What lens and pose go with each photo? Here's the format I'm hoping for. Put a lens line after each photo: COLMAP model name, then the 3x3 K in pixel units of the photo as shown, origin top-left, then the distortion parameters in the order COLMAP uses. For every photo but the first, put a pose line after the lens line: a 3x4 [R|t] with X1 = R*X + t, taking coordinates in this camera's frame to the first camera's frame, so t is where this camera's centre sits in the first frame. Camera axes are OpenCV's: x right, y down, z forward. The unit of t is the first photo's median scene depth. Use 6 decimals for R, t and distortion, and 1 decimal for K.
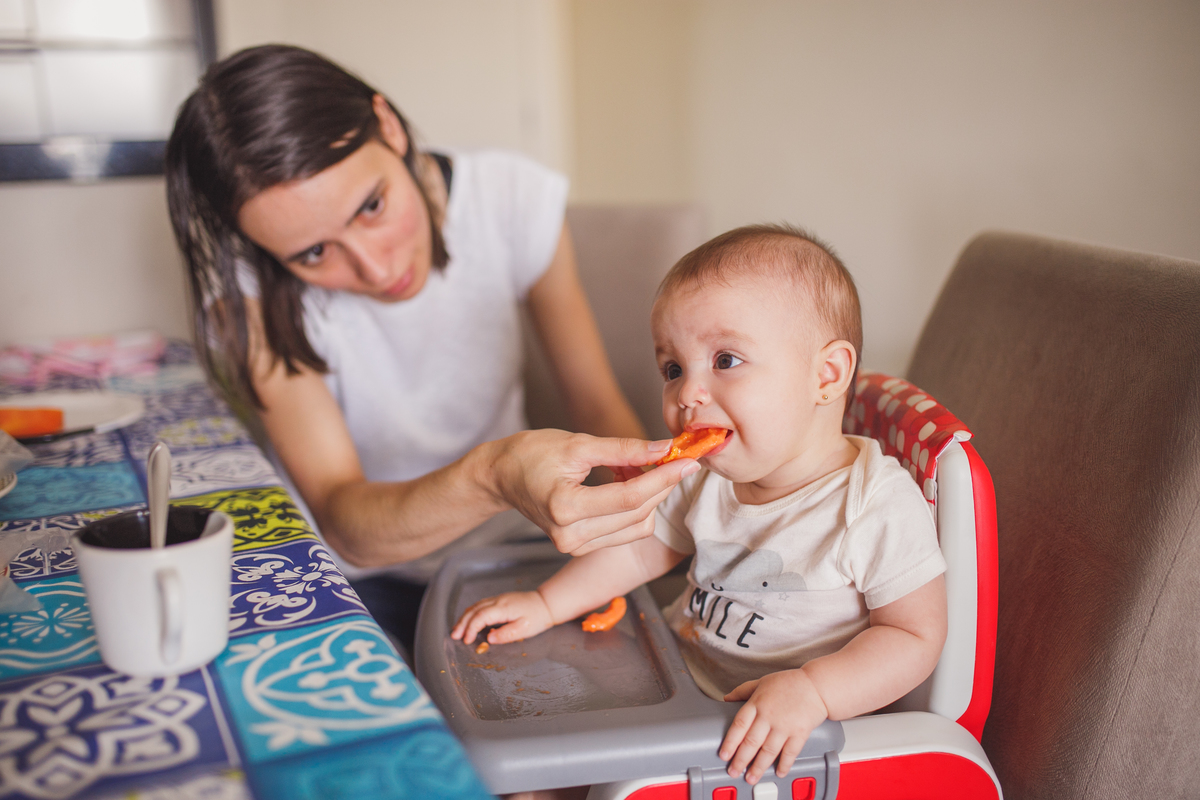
lens RADIAL K [[1210.5, 0, 600.0], [0, 1210.5, 400.0], [0, 0, 1]] dist [-0.013517, -0.024937]
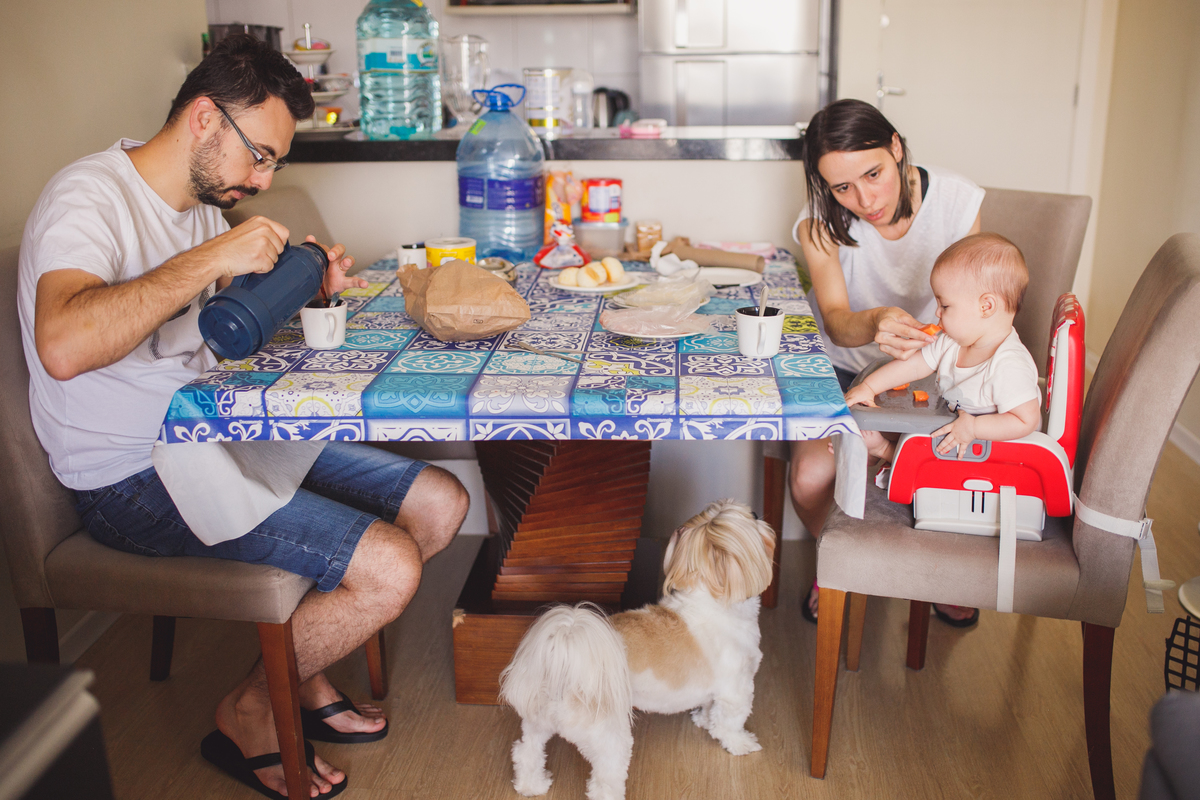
lens RADIAL K [[1210.5, 0, 600.0], [0, 1210.5, 400.0], [0, 0, 1]] dist [-0.013517, -0.024937]
pose [[0.875287, 0.151417, -0.459288, 0.538970], [-0.116920, 0.987803, 0.102835, 0.044219], [0.469257, -0.036310, 0.882315, -1.430861]]
